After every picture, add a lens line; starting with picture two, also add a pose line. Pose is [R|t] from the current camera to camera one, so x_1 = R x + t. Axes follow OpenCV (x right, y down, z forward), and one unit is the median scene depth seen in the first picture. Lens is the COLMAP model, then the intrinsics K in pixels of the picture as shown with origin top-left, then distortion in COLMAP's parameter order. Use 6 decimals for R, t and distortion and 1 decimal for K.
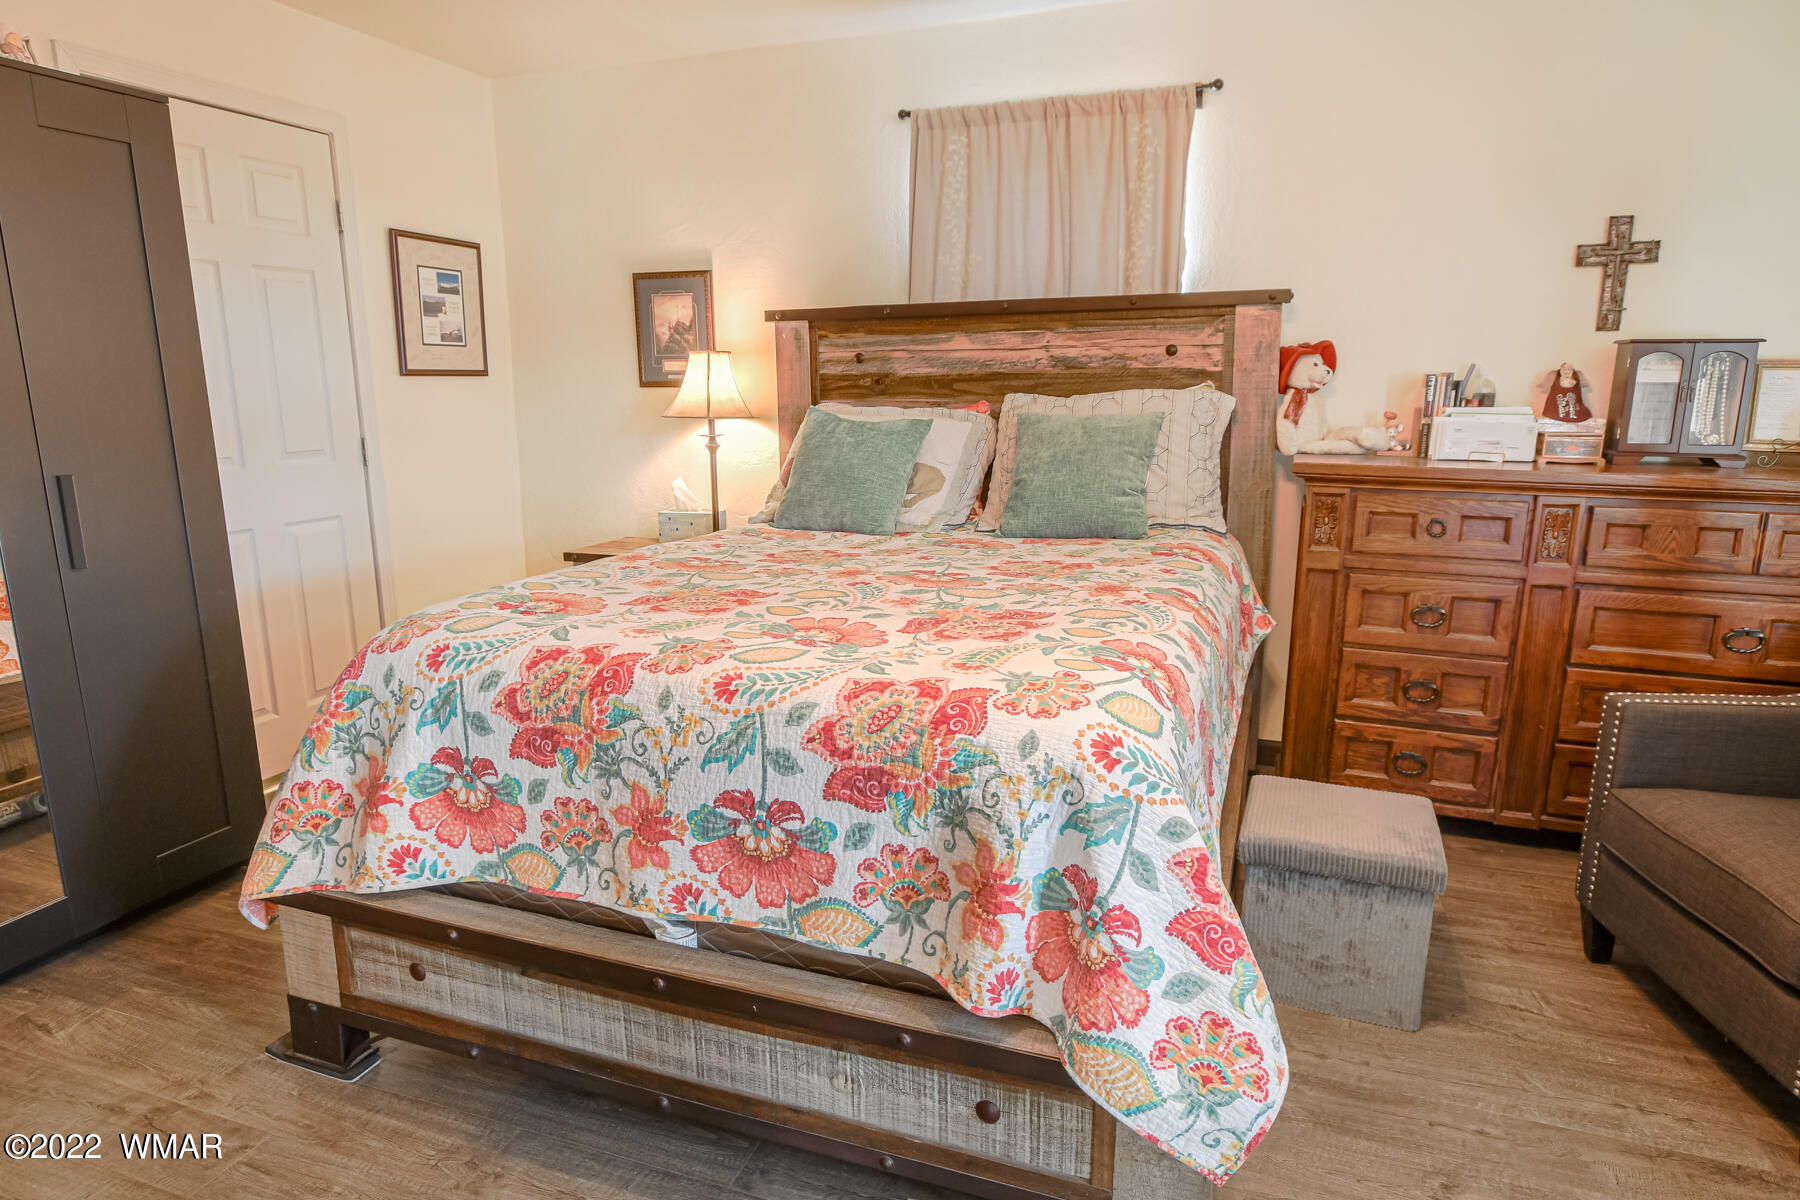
lens RADIAL K [[1060.9, 0, 899.0], [0, 1060.9, 606.4], [0, 0, 1]] dist [-0.018831, 0.001720]
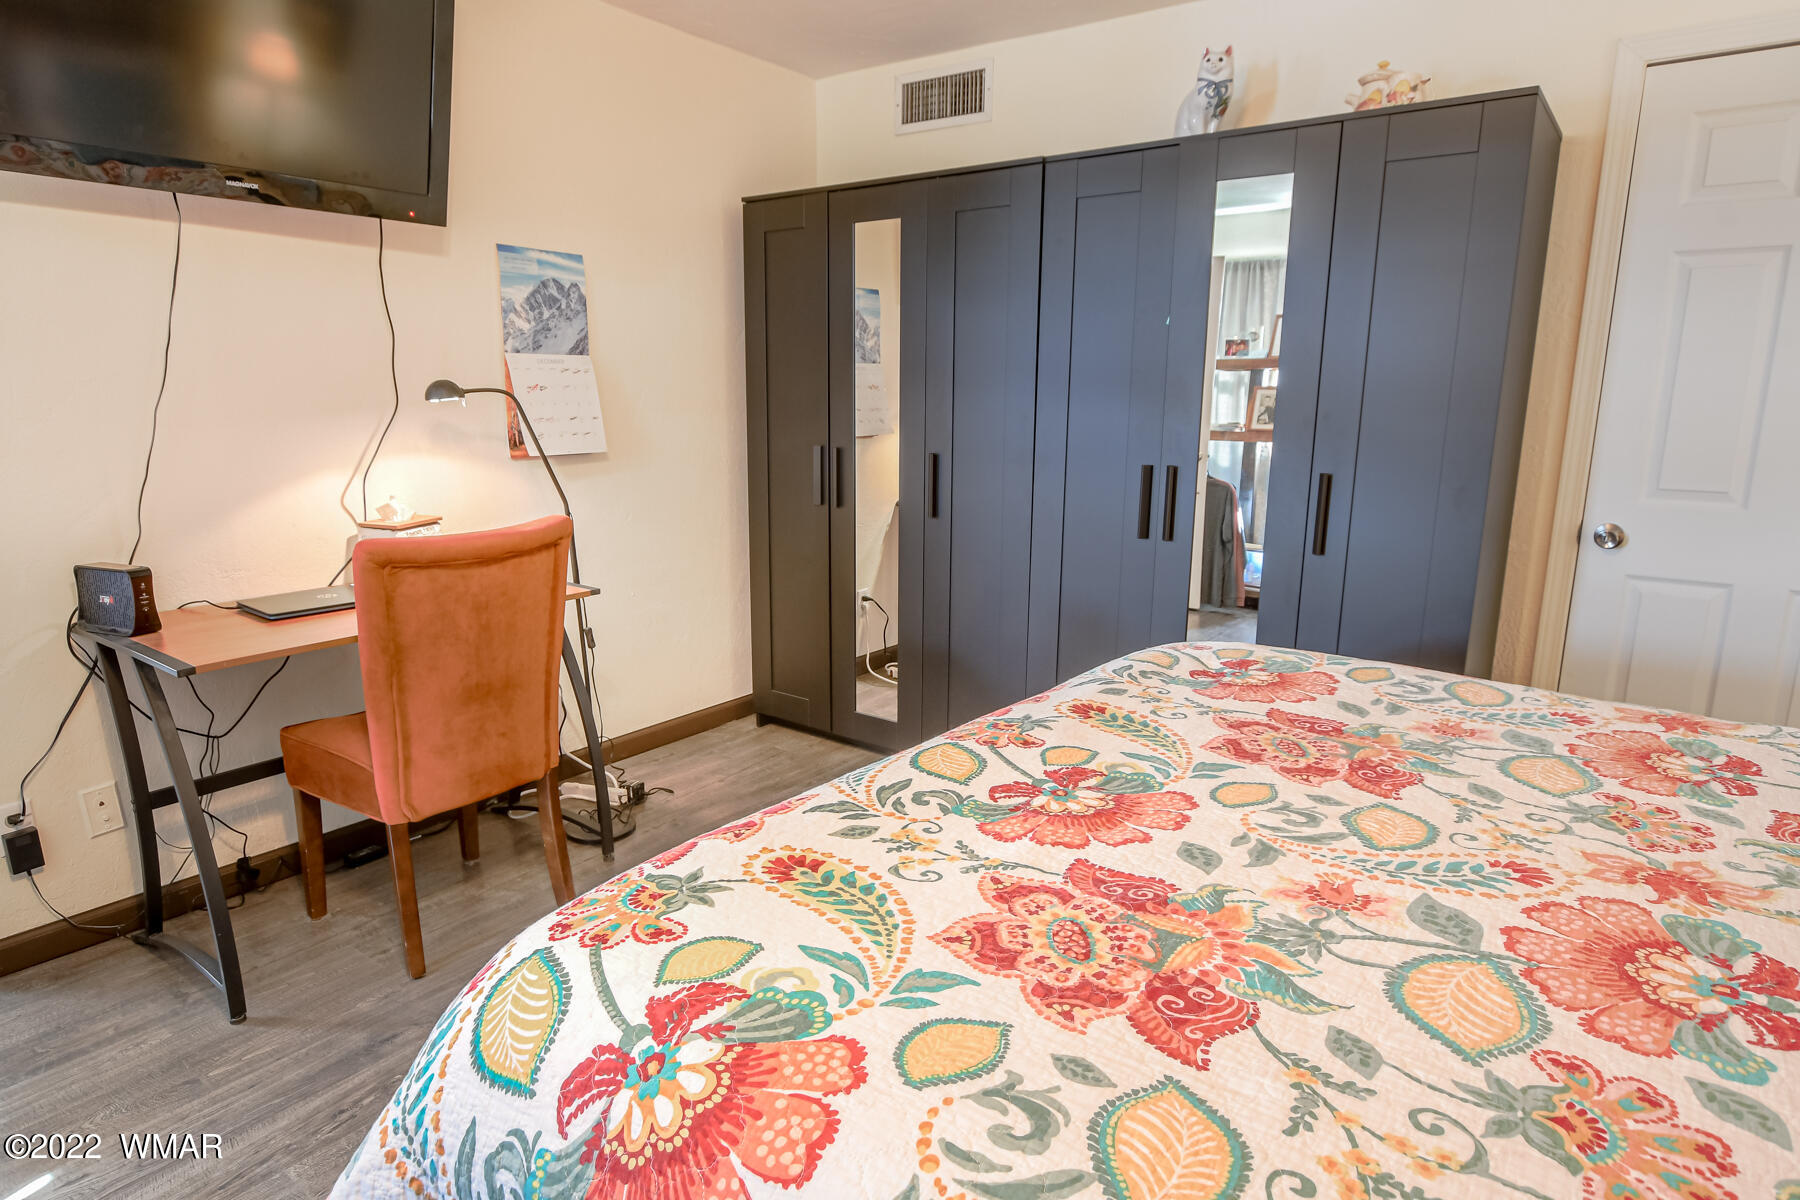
lens RADIAL K [[1060.9, 0, 899.0], [0, 1060.9, 606.4], [0, 0, 1]] dist [-0.018831, 0.001720]
pose [[-0.303303, 0.196815, -0.932347, 0.529061], [-0.216933, 0.938483, 0.268681, -0.234361], [0.927872, 0.283749, -0.241949, 1.067918]]
